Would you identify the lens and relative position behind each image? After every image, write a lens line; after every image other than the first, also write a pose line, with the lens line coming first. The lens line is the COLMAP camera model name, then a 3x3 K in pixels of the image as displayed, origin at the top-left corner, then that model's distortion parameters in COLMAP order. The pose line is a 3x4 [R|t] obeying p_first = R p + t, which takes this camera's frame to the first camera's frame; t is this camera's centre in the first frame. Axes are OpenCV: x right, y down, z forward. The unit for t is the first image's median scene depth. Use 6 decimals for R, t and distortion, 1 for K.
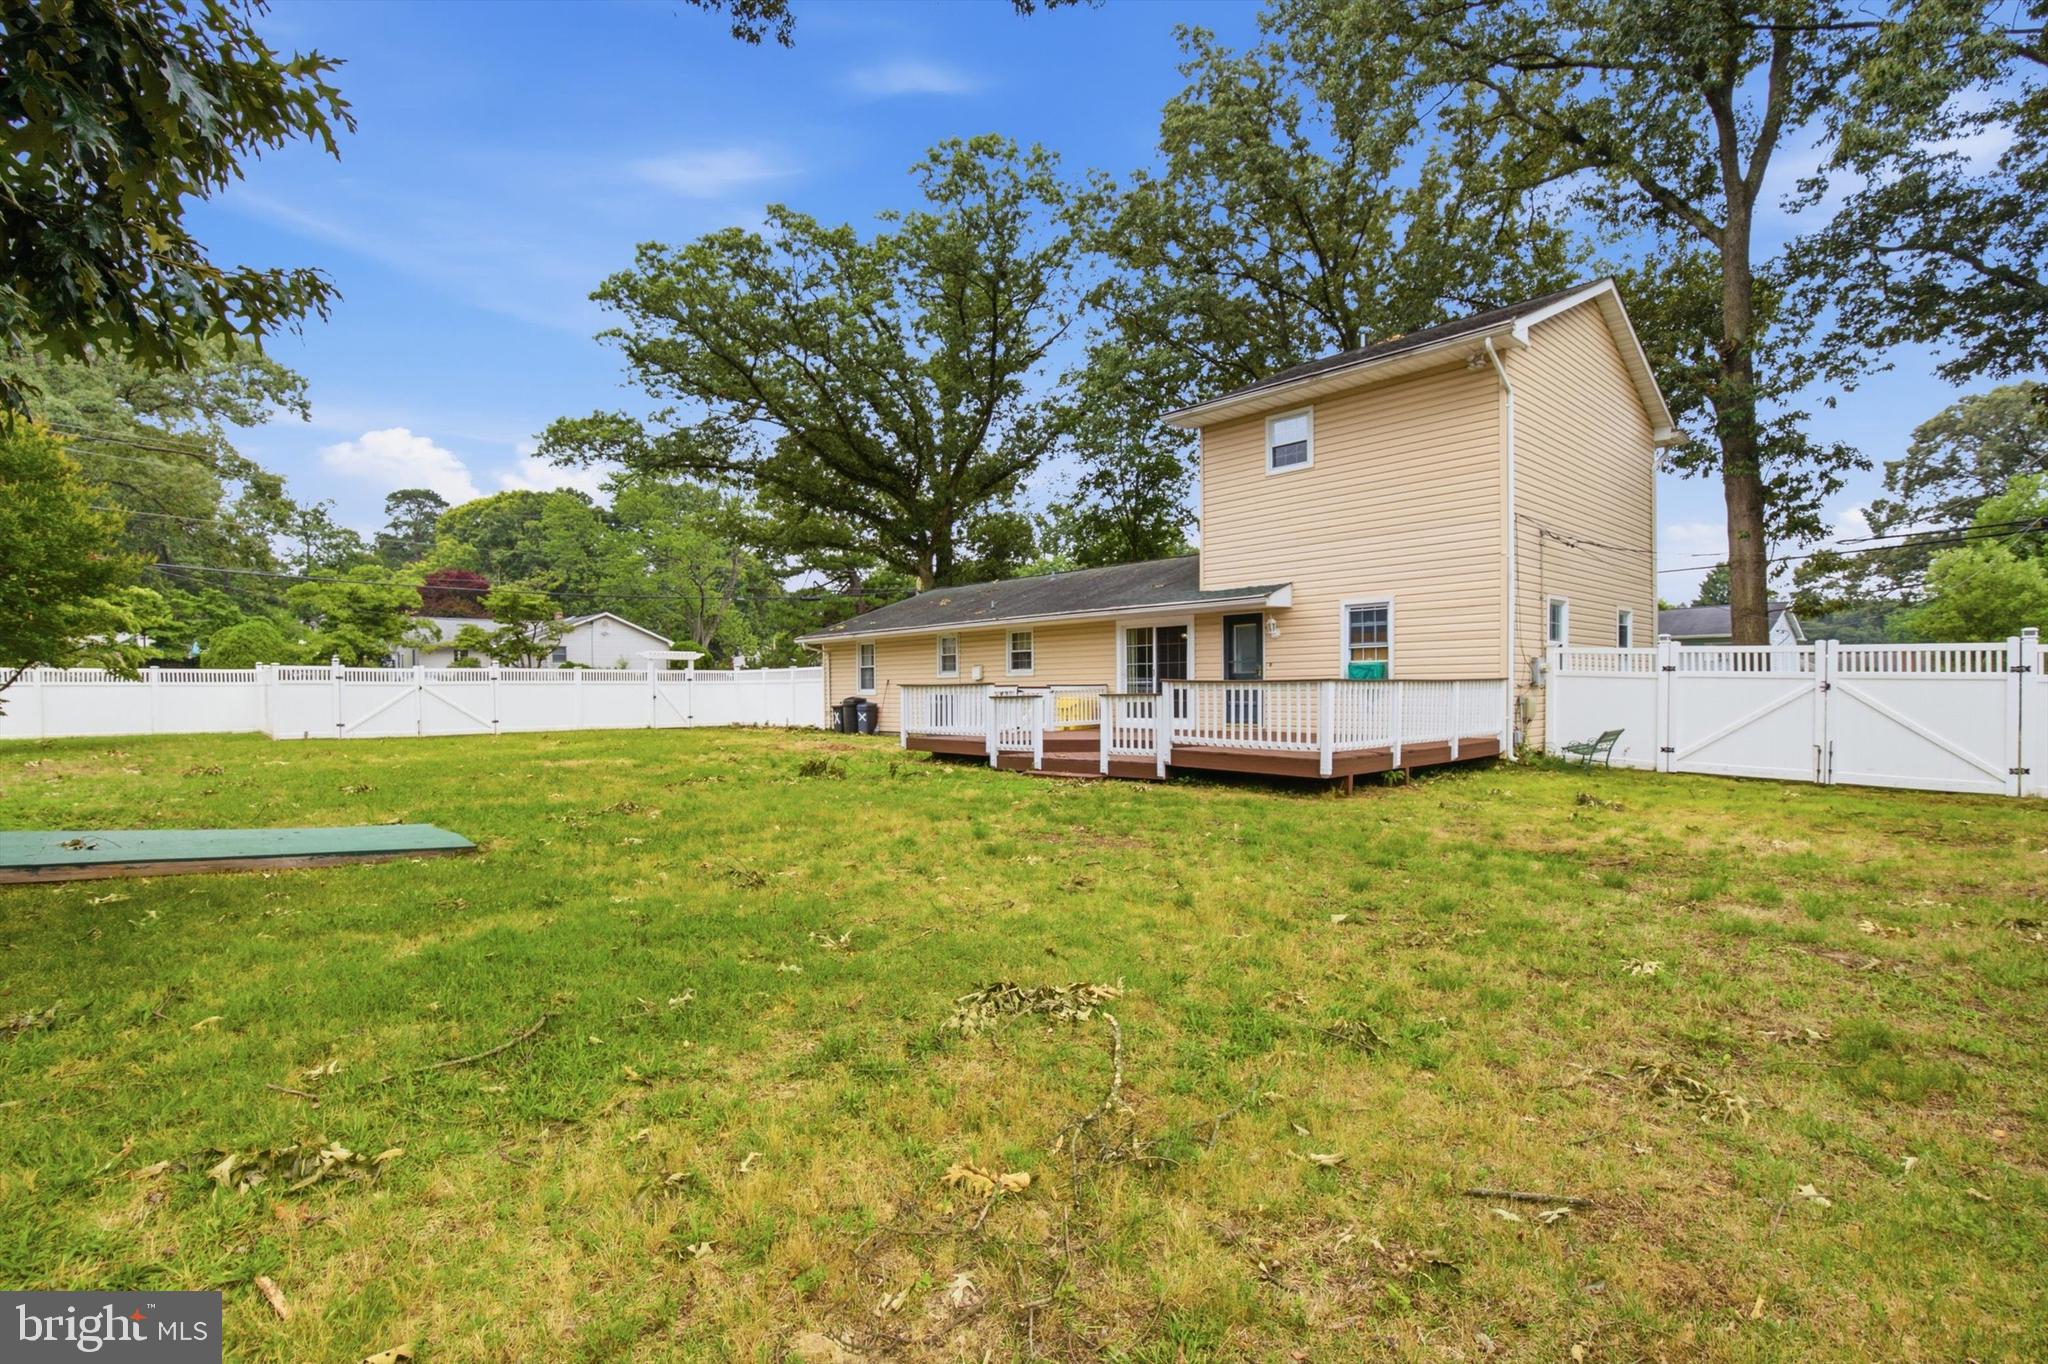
lens RADIAL K [[948.7, 0, 1024.0], [0, 948.7, 682.0], [0, 0, 1]] dist [-0.000093, -0.000088]
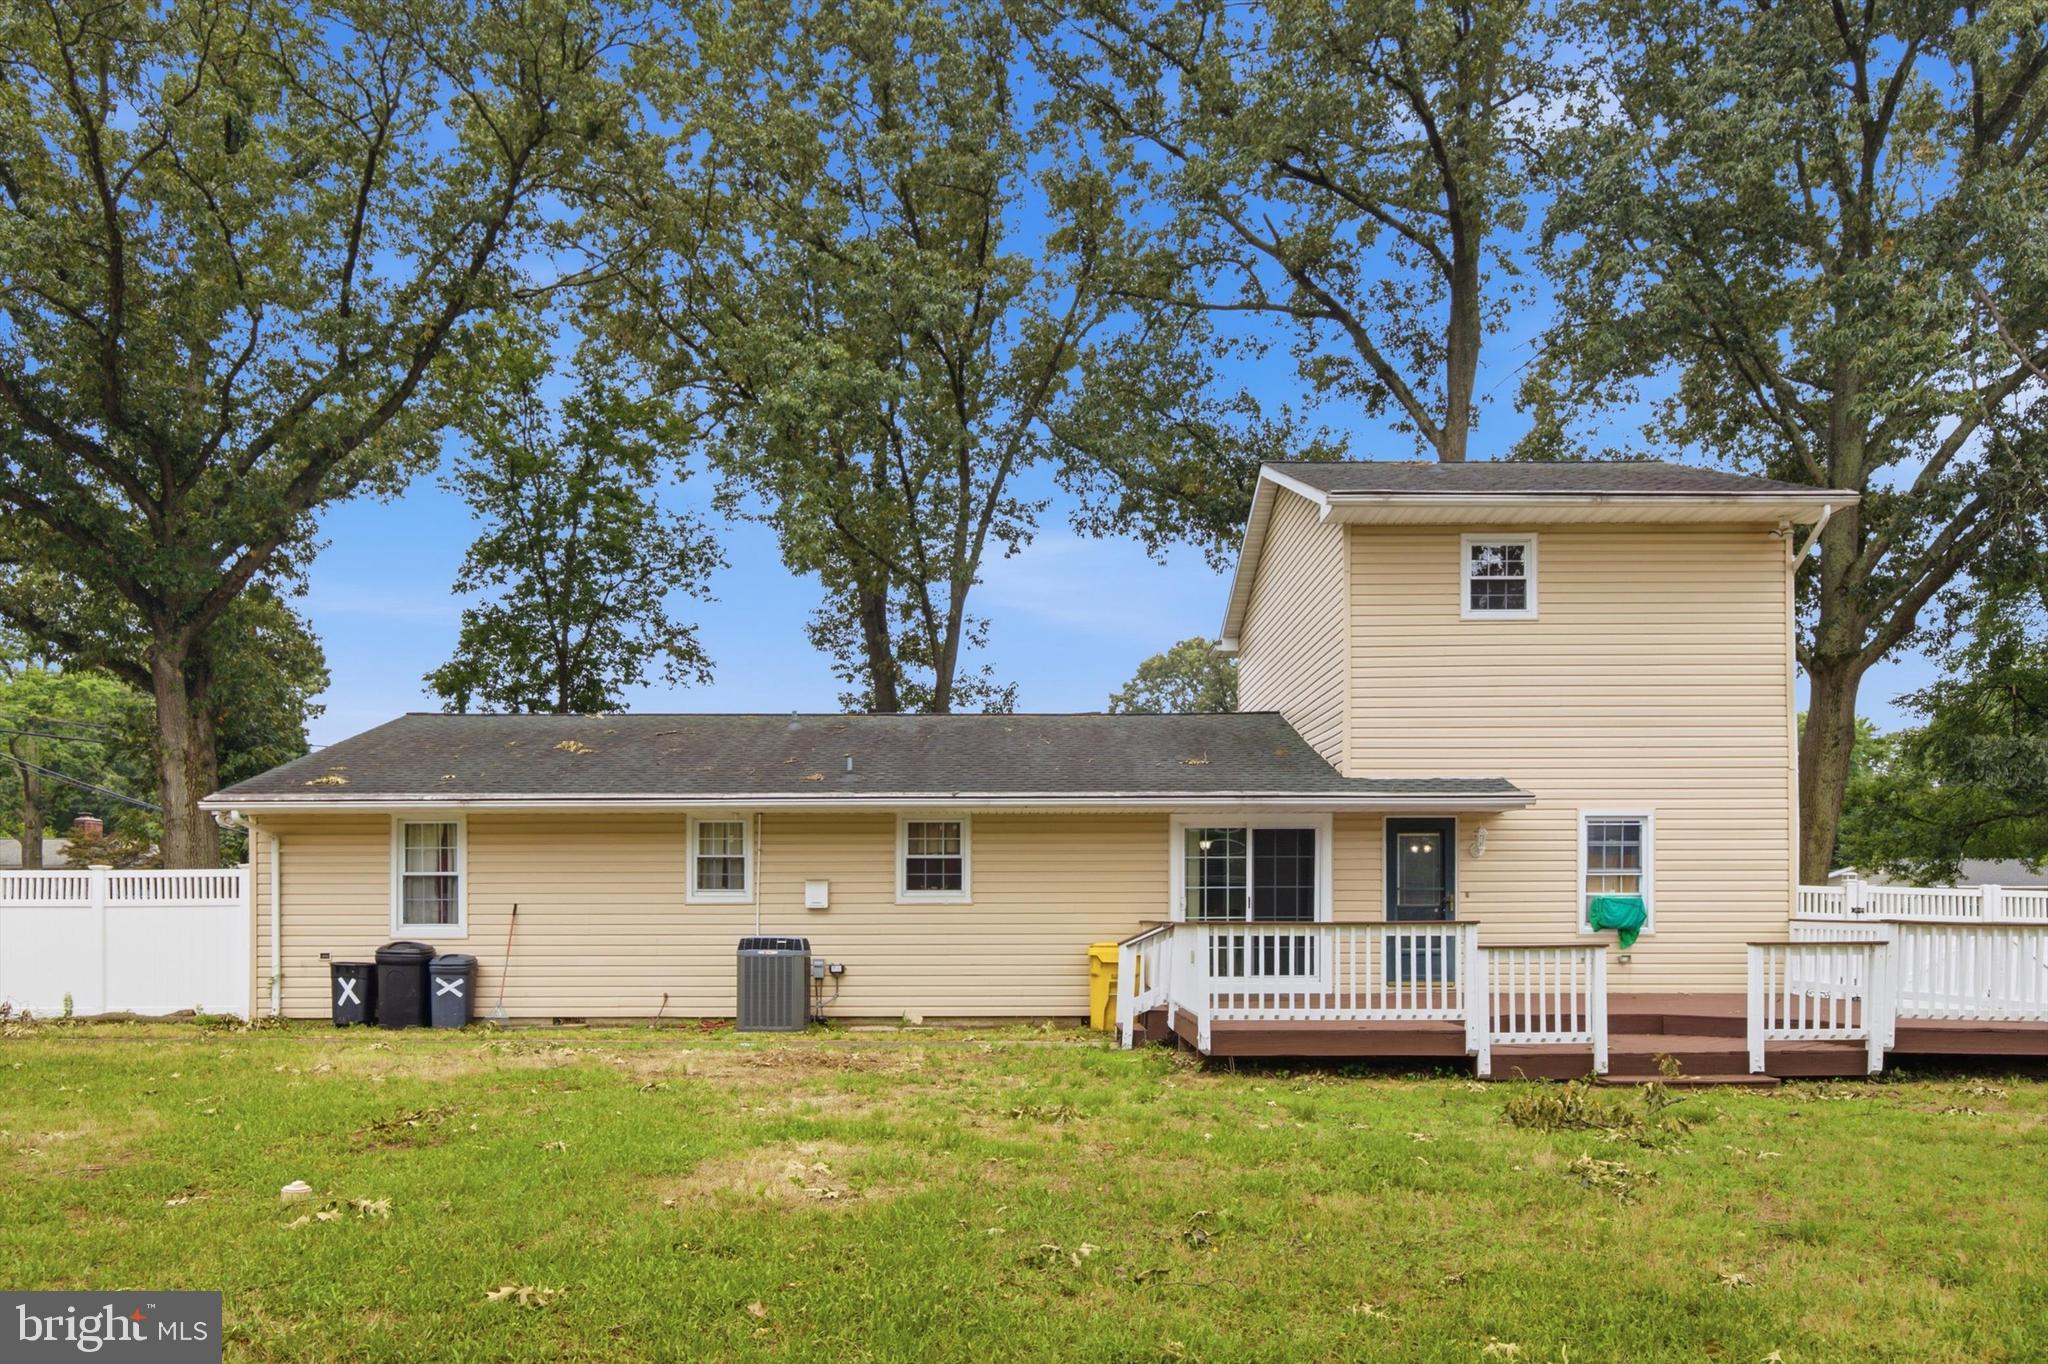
lens RADIAL K [[1488.4, 0, 969.1], [0, 1488.4, 685.4], [0, 0, 1]] dist [-0.006107, 0.001605]
pose [[0.701050, 0.111712, 0.704308, -0.709065], [-0.011041, 0.989236, -0.145914, -0.006740], [-0.713027, 0.094517, 0.694737, 0.455062]]
